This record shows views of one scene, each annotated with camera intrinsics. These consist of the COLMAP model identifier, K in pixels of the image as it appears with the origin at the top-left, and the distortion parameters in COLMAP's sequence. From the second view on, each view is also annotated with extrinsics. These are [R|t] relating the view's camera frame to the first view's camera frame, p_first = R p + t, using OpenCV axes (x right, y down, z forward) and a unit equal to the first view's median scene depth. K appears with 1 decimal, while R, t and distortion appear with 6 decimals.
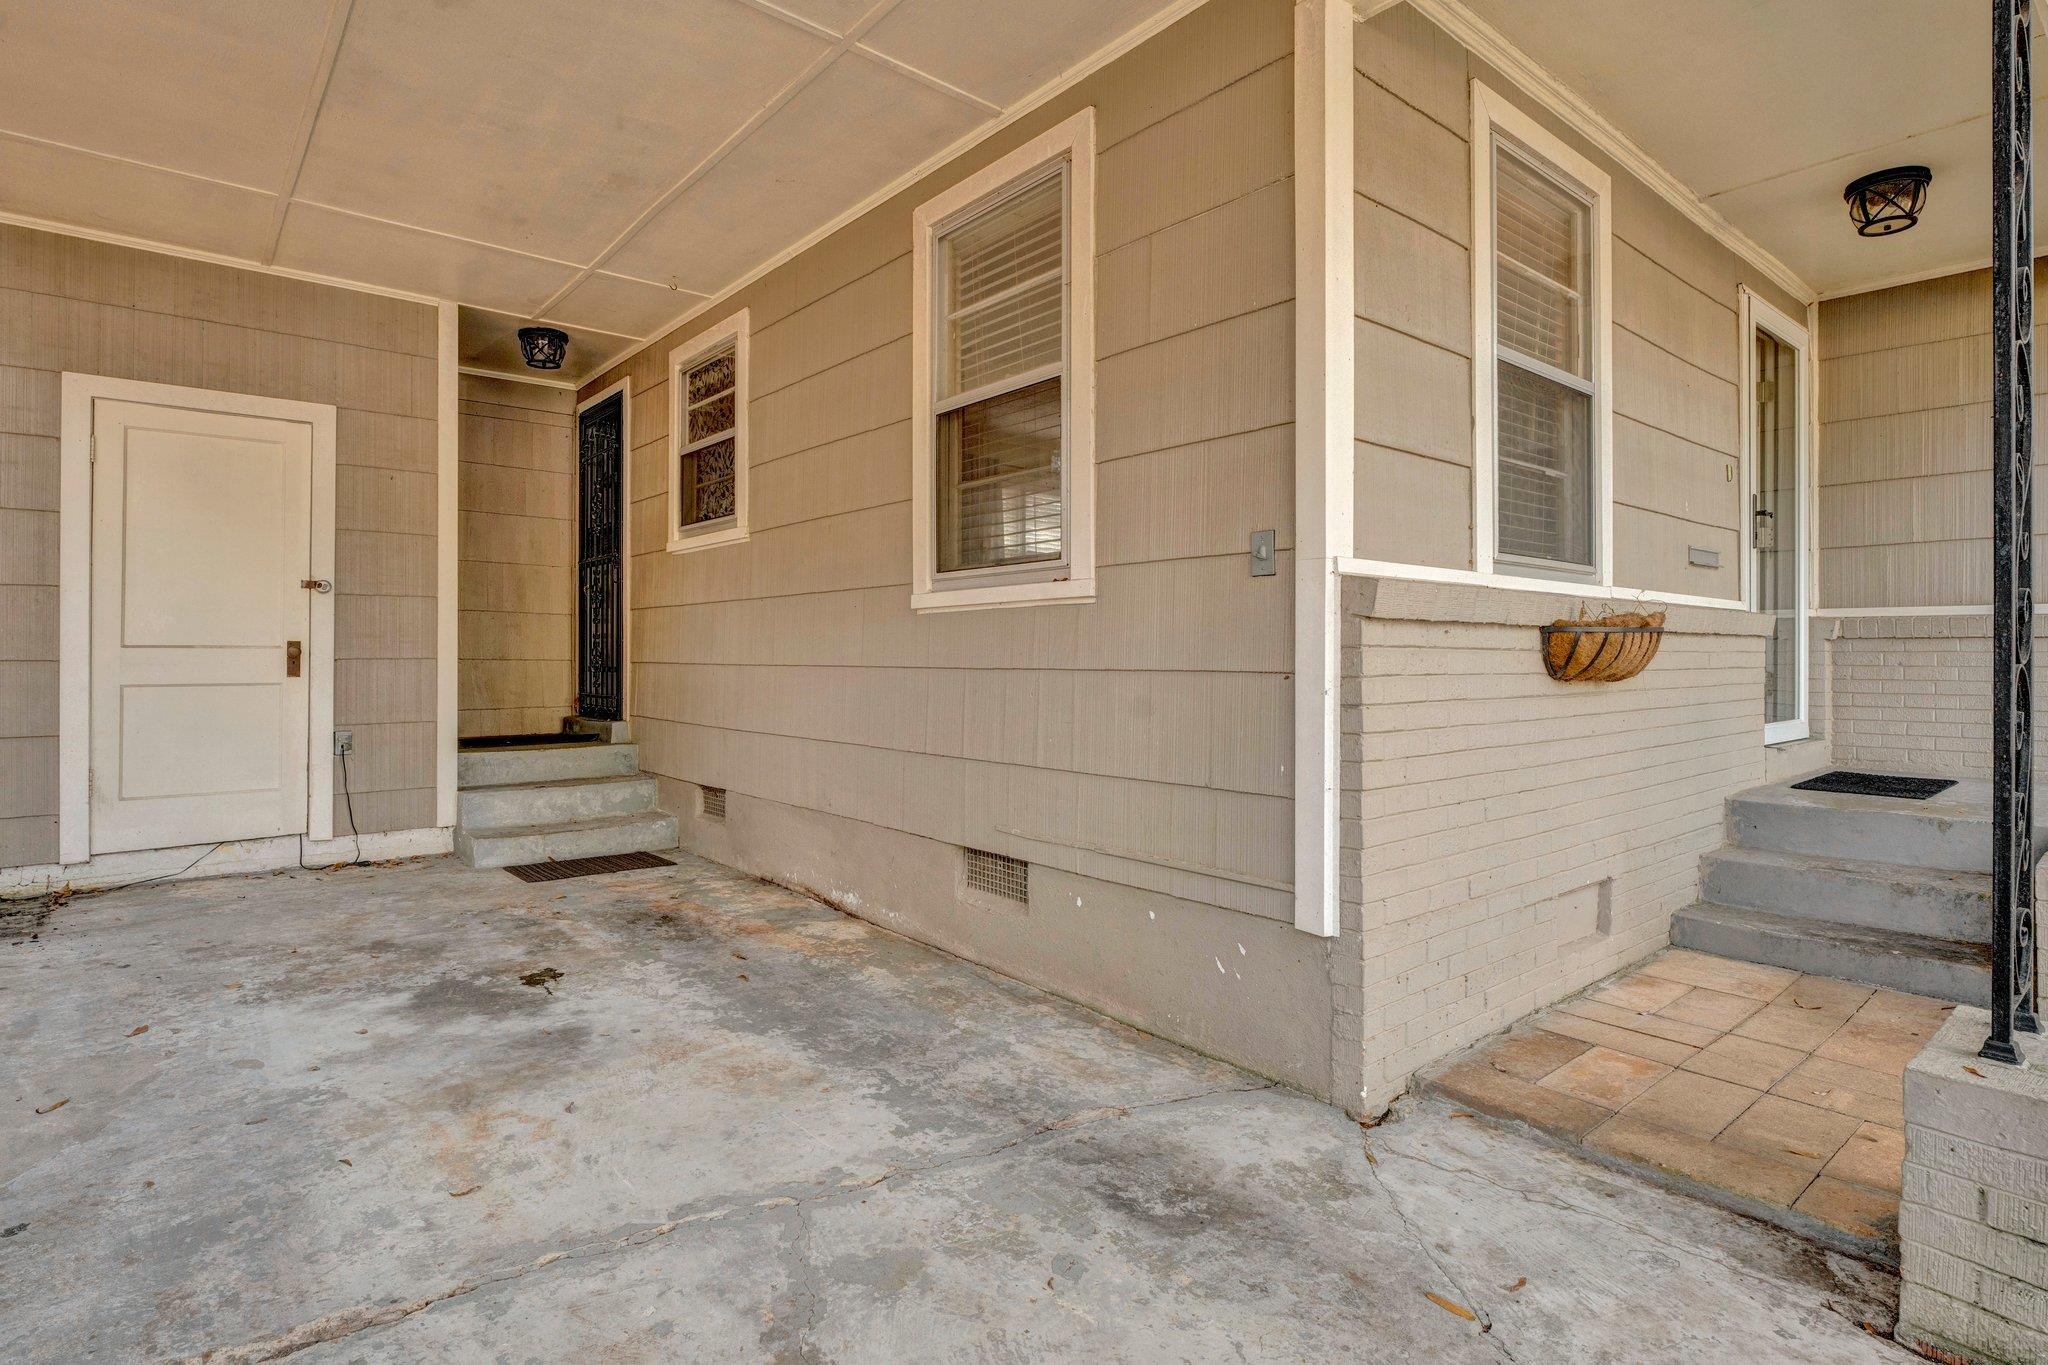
lens RADIAL K [[1038.5, 0, 1019.6], [0, 1038.5, 666.6], [0, 0, 1]] dist [-0.003117, -0.000208]
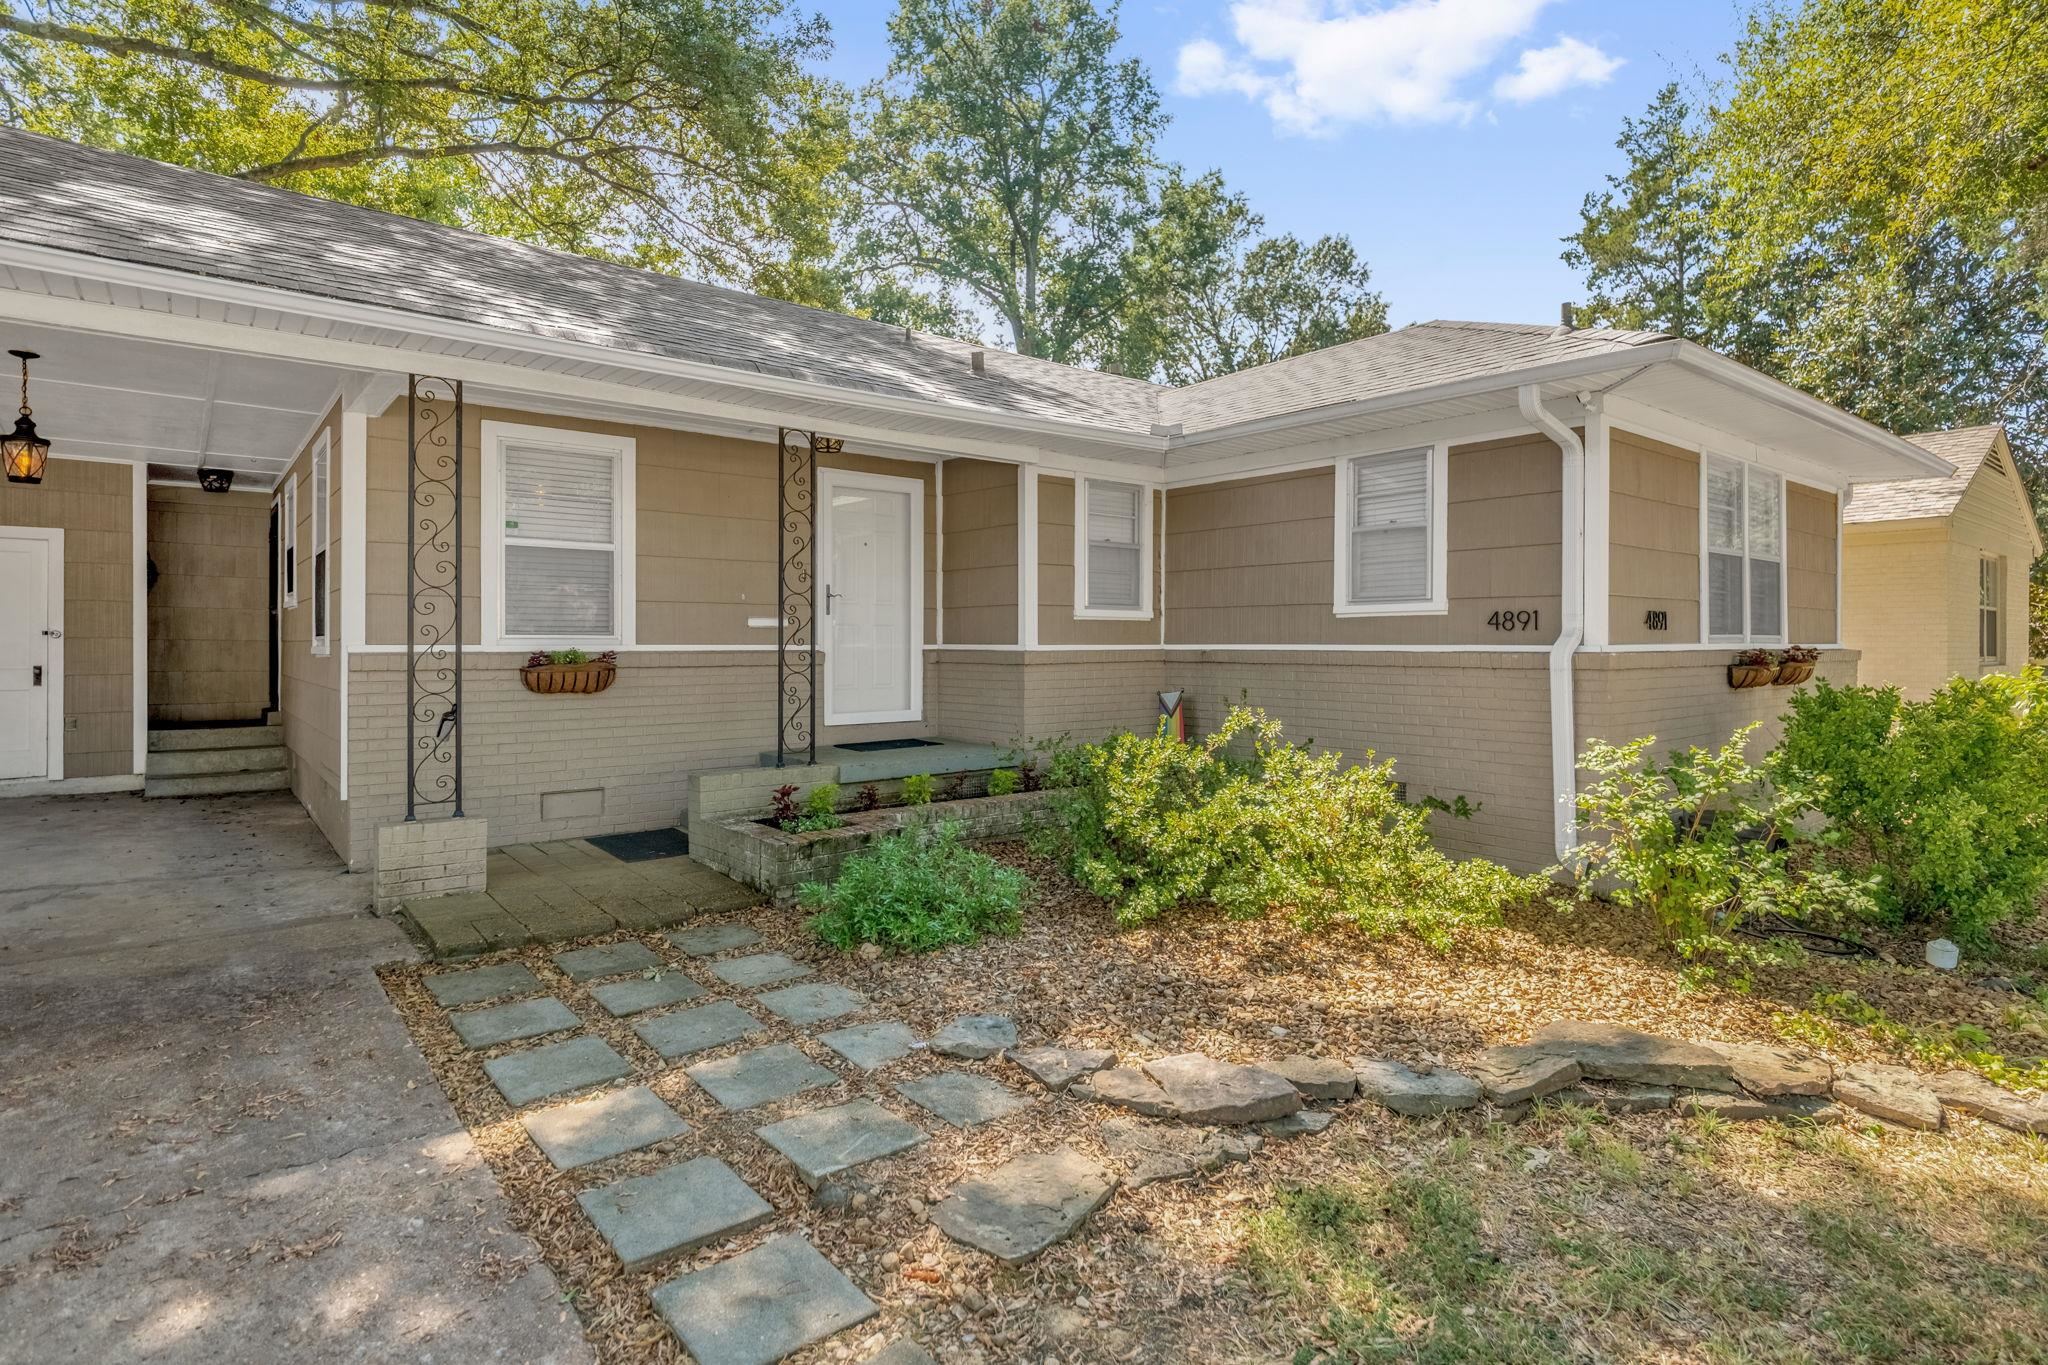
lens RADIAL K [[1034.7, 0, 1027.4], [0, 1034.7, 653.7], [0, 0, 1]] dist [-0.001271, -0.006412]
pose [[0.999932, -0.000898, -0.011652, 0.963848], [0.000912, 0.999999, 0.001160, -0.044016], [0.011651, -0.001170, 0.999931, -0.693167]]
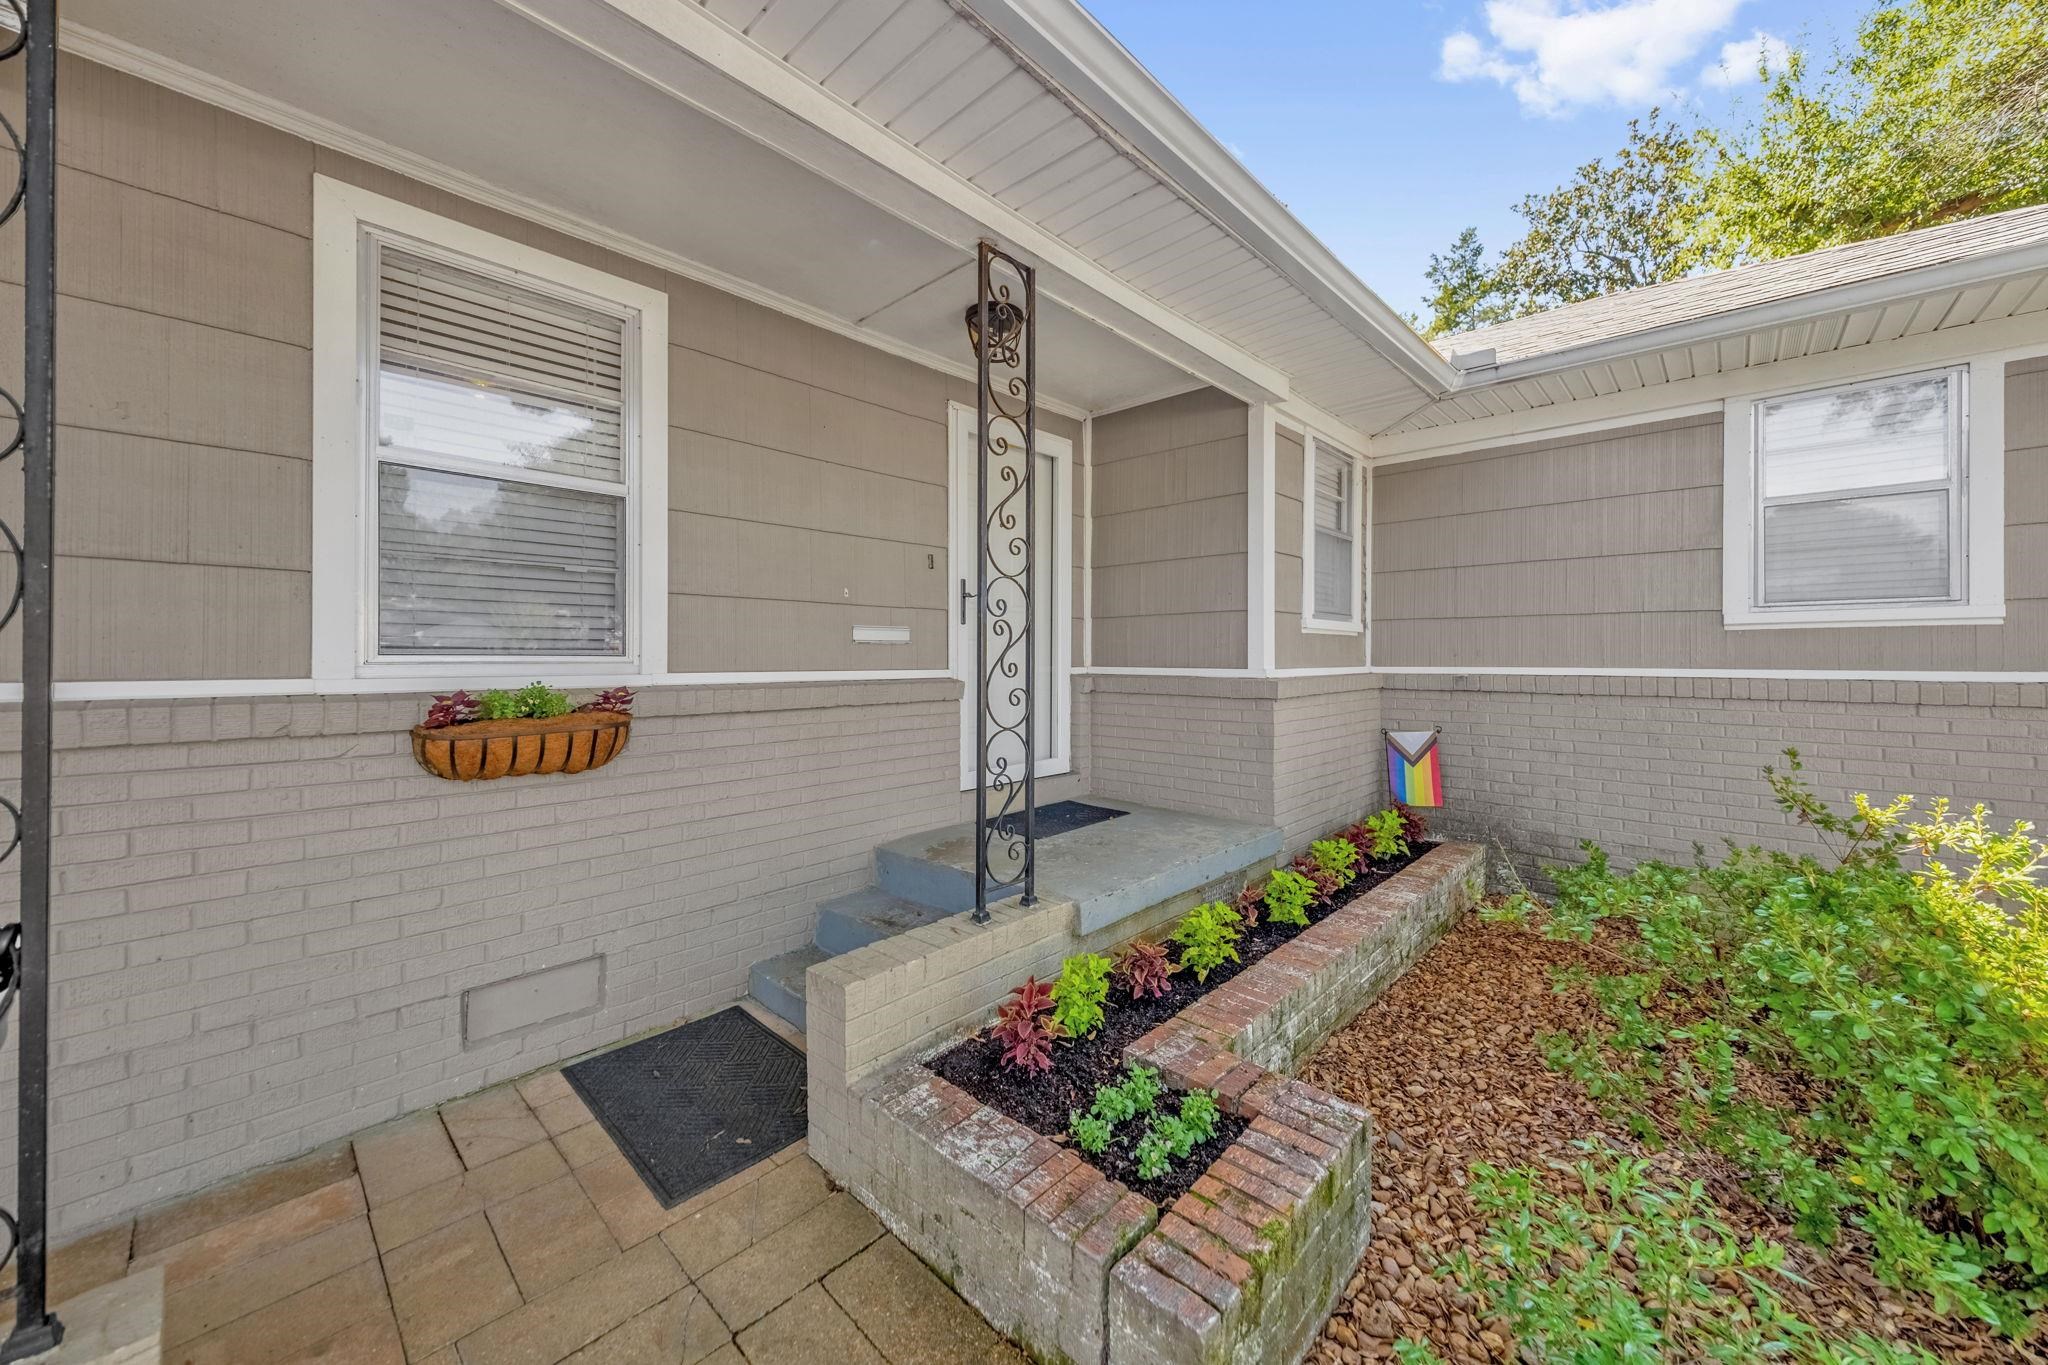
lens RADIAL K [[742.2, 0, 1022.7], [0, 742.2, 662.0], [0, 0, 1]] dist [0.009357, -0.000094]
pose [[0.993378, -0.001462, 0.114880, 0.611616], [0.001631, 0.999998, -0.001382, -0.062186], [-0.114878, 0.001560, 0.993378, 0.132080]]
